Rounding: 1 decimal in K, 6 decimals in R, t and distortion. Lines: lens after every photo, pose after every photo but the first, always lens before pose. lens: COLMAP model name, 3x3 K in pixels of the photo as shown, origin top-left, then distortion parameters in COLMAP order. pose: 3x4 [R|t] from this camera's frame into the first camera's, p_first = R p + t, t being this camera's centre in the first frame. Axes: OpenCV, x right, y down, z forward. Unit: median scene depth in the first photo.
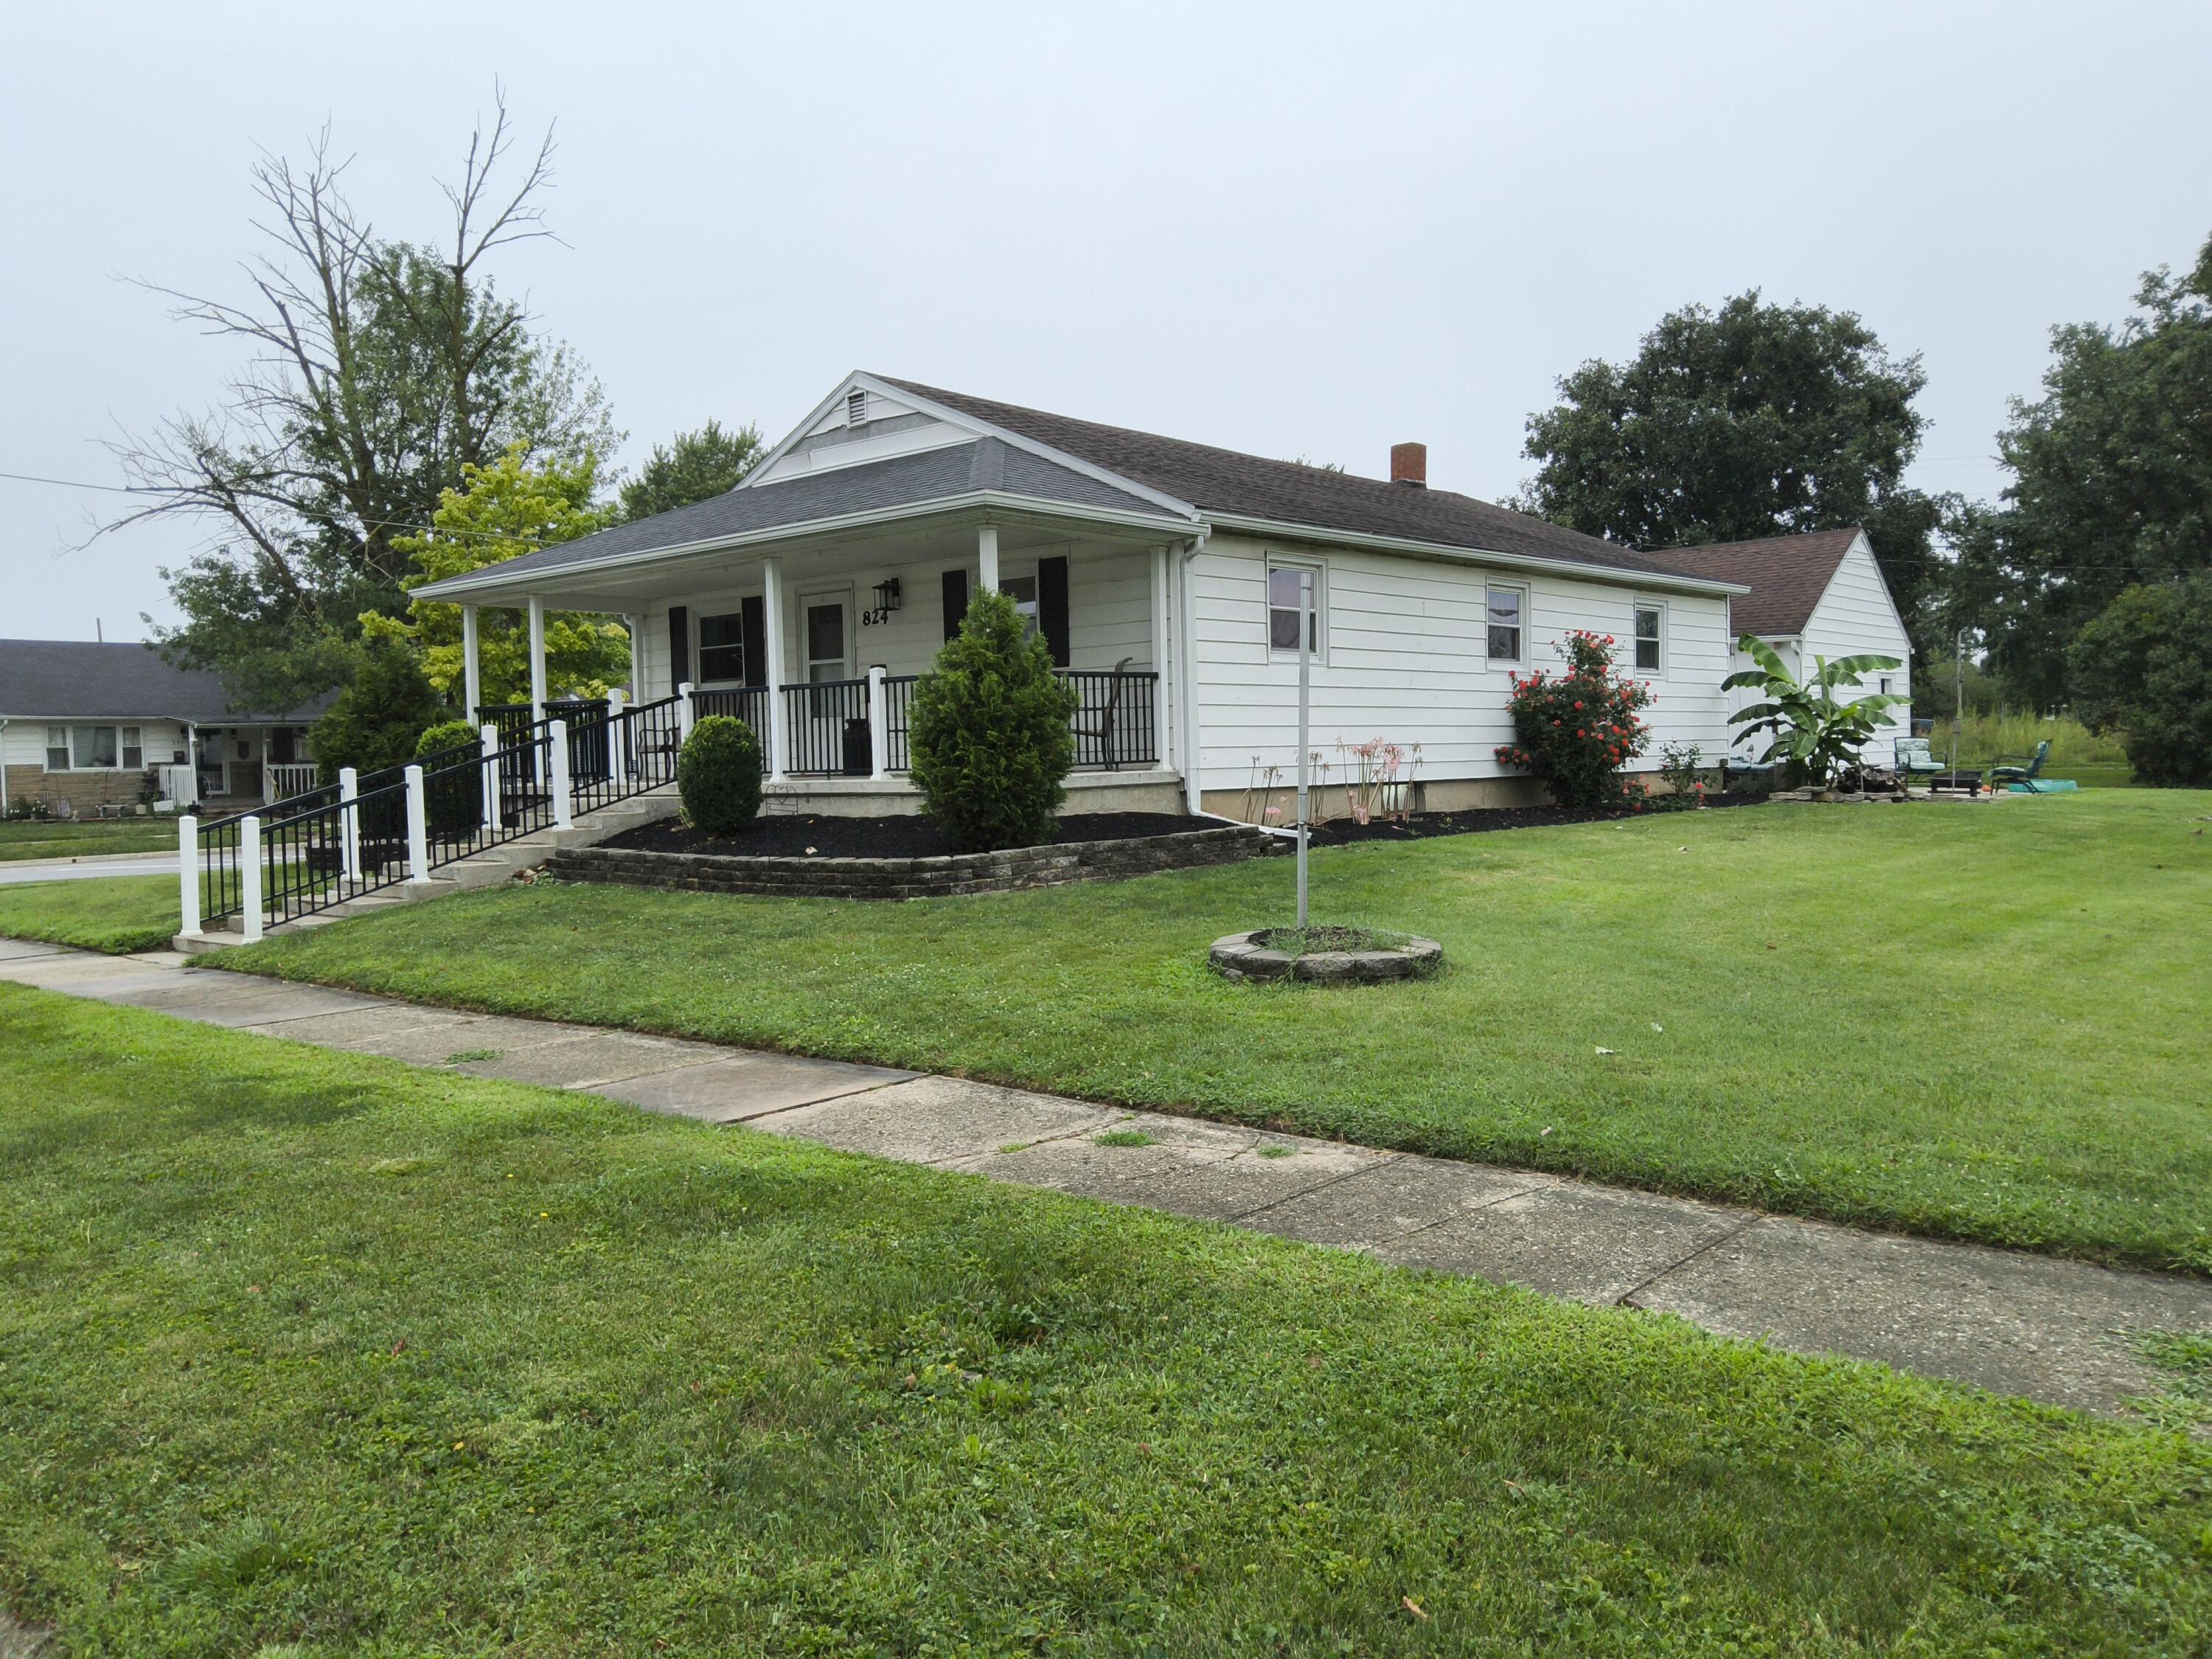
lens RADIAL K [[1642.2, 0, 1113.5], [0, 1642.2, 822.9], [0, 0, 1]] dist [0.100407, -0.211344]
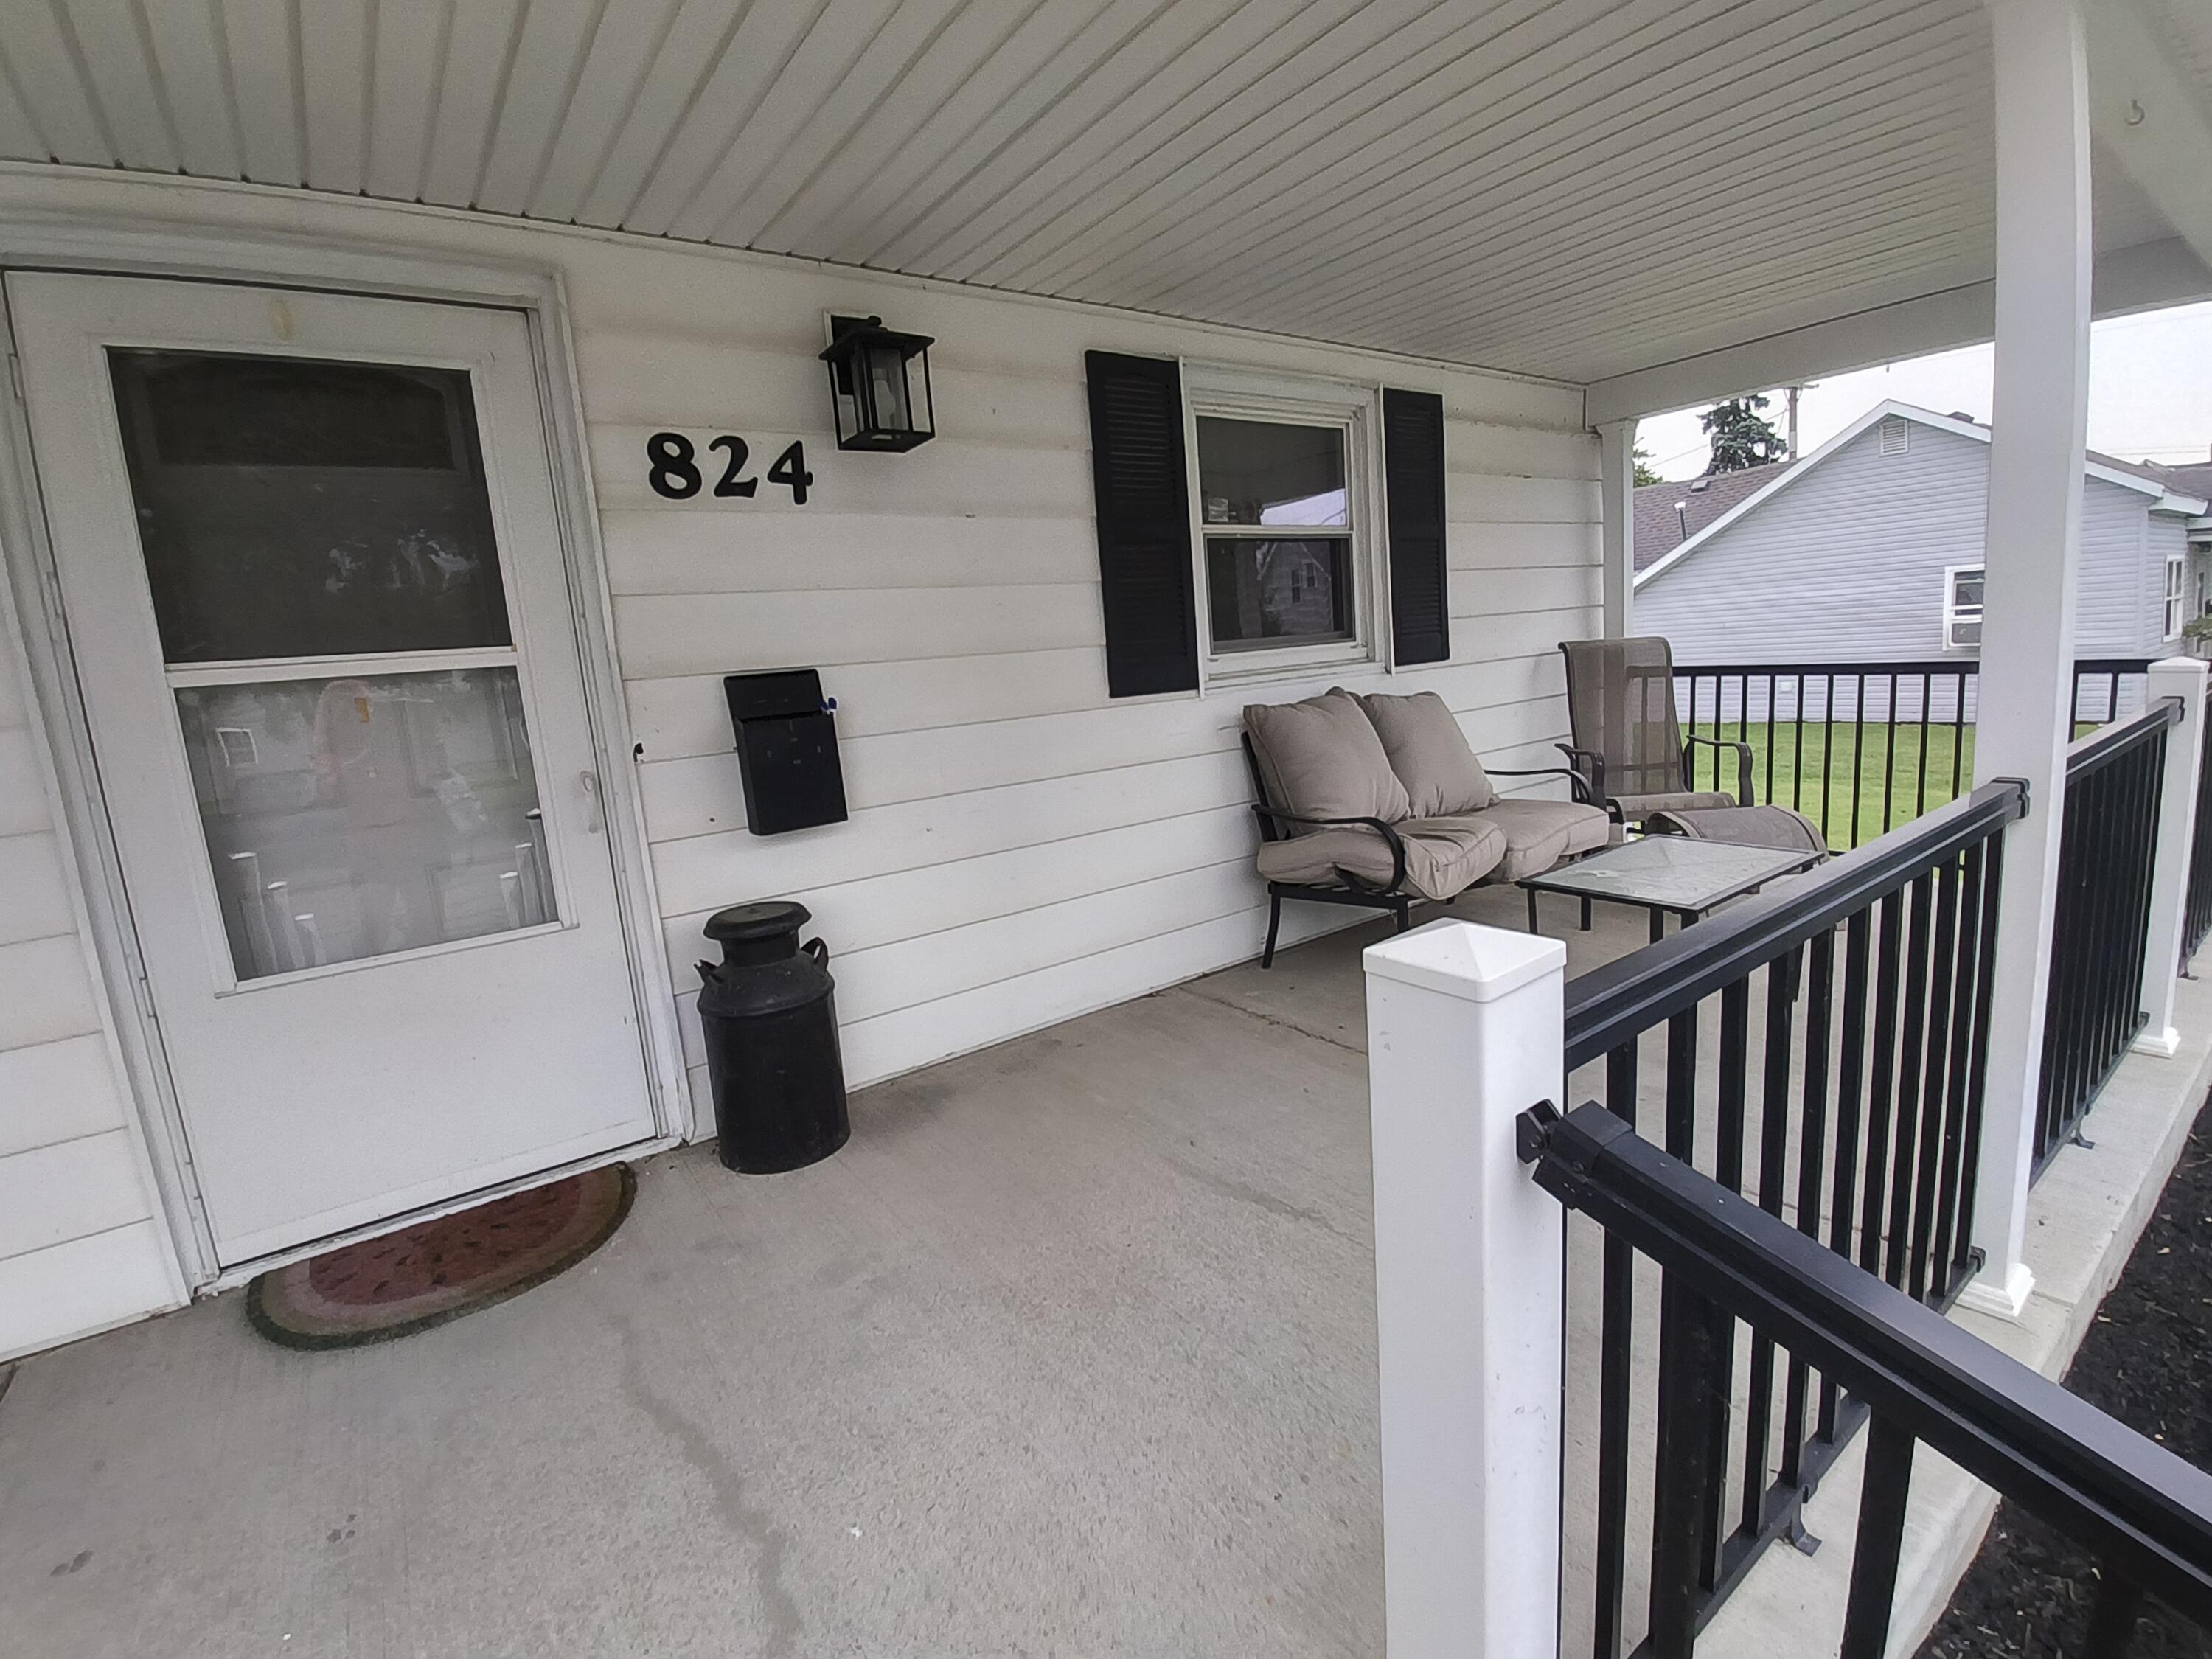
lens RADIAL K [[1010.6, 0, 1114.7], [0, 1010.6, 825.2], [0, 0, 1]] dist [-0.005517, -0.012707]
pose [[0.220691, -0.160349, 0.962073, -0.266904], [0.114686, 0.983817, 0.137665, -0.084627], [-0.968578, 0.079955, 0.235509, 0.881010]]
